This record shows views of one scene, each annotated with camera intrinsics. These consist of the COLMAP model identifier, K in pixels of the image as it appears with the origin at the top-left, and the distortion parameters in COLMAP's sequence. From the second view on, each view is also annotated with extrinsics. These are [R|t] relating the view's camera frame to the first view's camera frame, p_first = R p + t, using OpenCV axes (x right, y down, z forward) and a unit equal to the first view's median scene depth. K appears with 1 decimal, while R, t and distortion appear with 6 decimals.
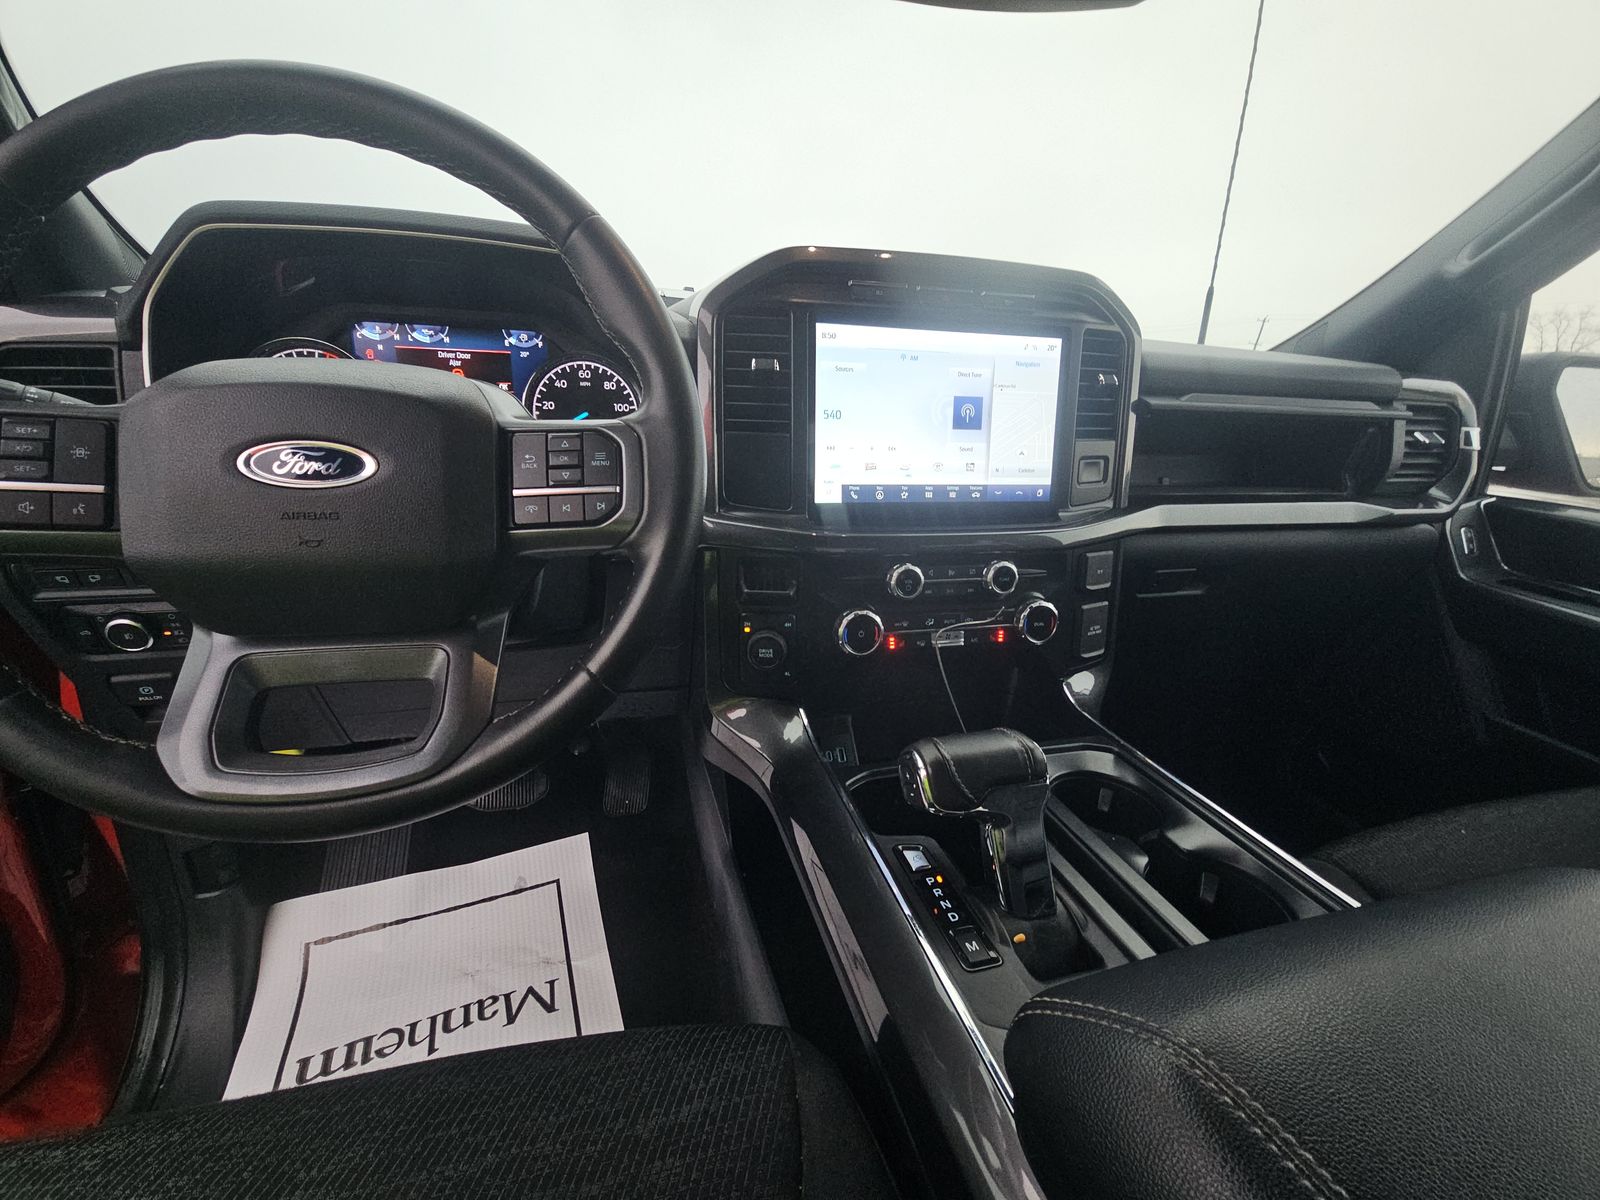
lens RADIAL K [[637.7, 0, 801.0], [0, 637.7, 604.3], [0, 0, 1]] dist [-0.002244, -0.002179]
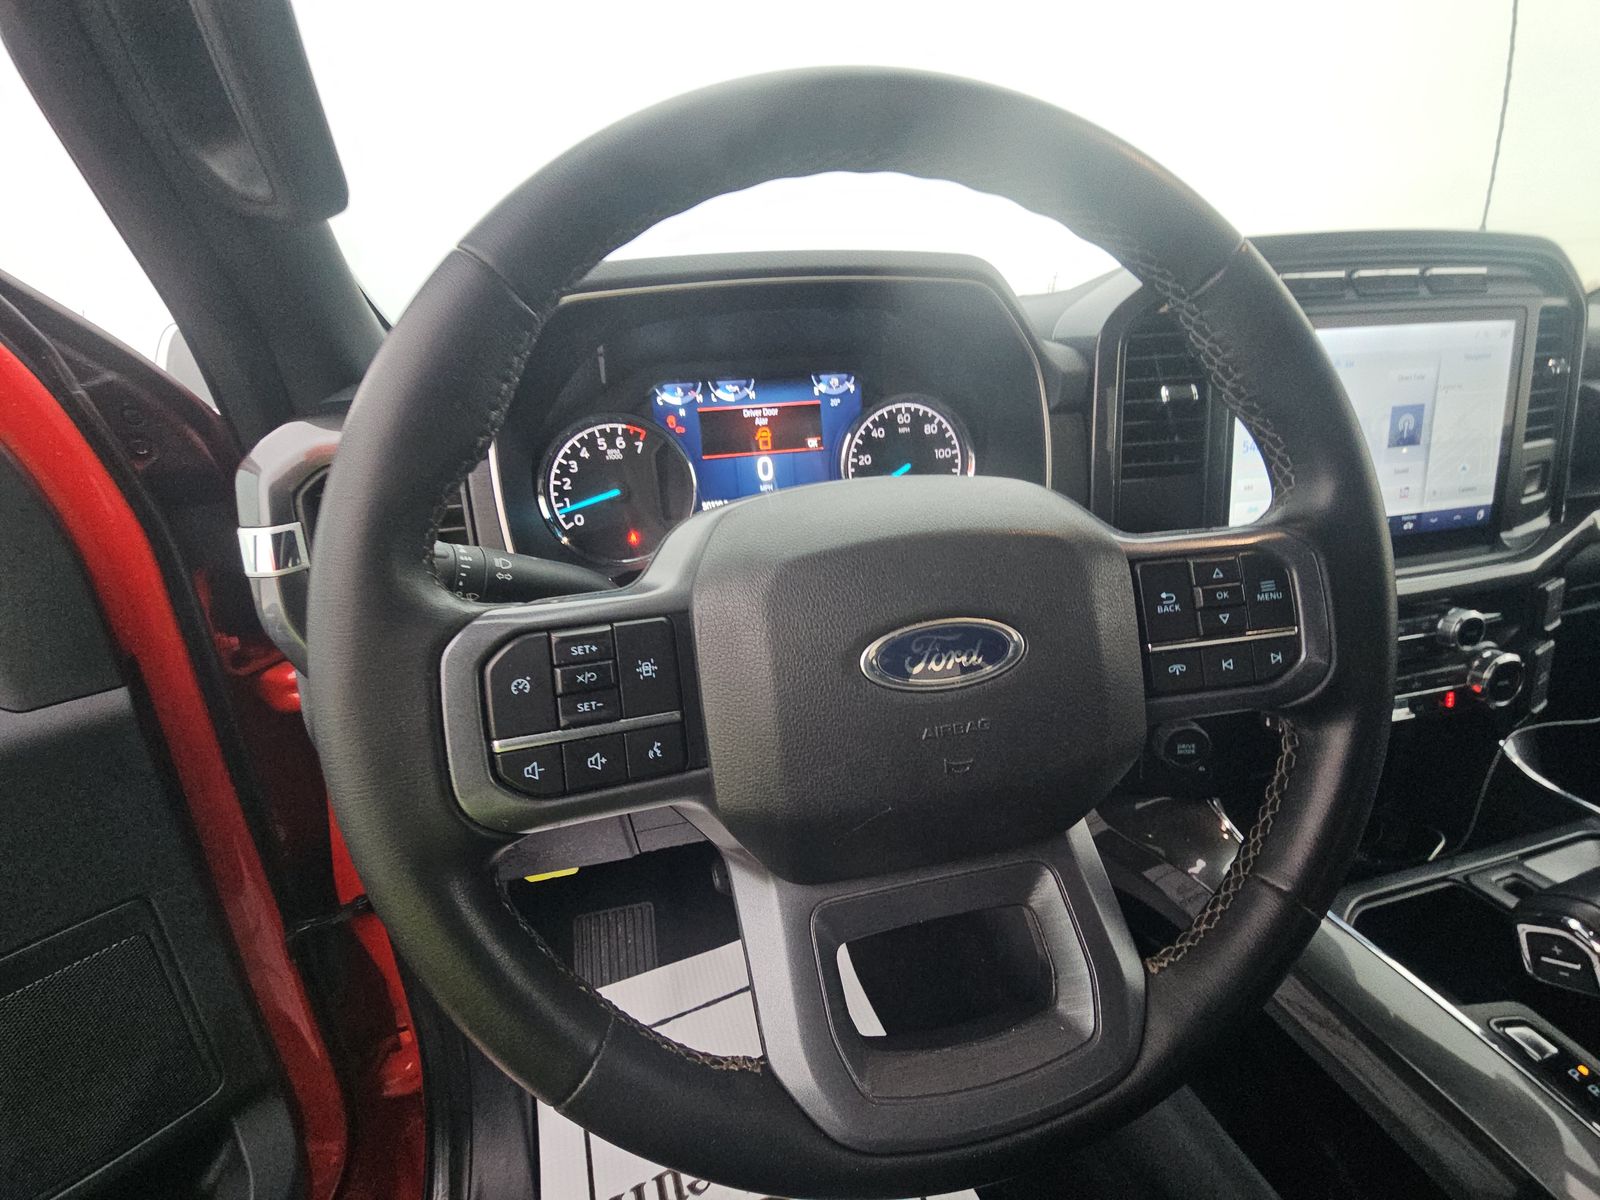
lens RADIAL K [[637.7, 0, 796.1], [0, 637.7, 604.4], [0, 0, 1]] dist [-0.002244, -0.002179]
pose [[0.994887, -0.071380, -0.071450, -0.446670], [0.073380, 0.996971, 0.025762, -0.153550], [0.069395, -0.030873, 0.997111, 0.153021]]
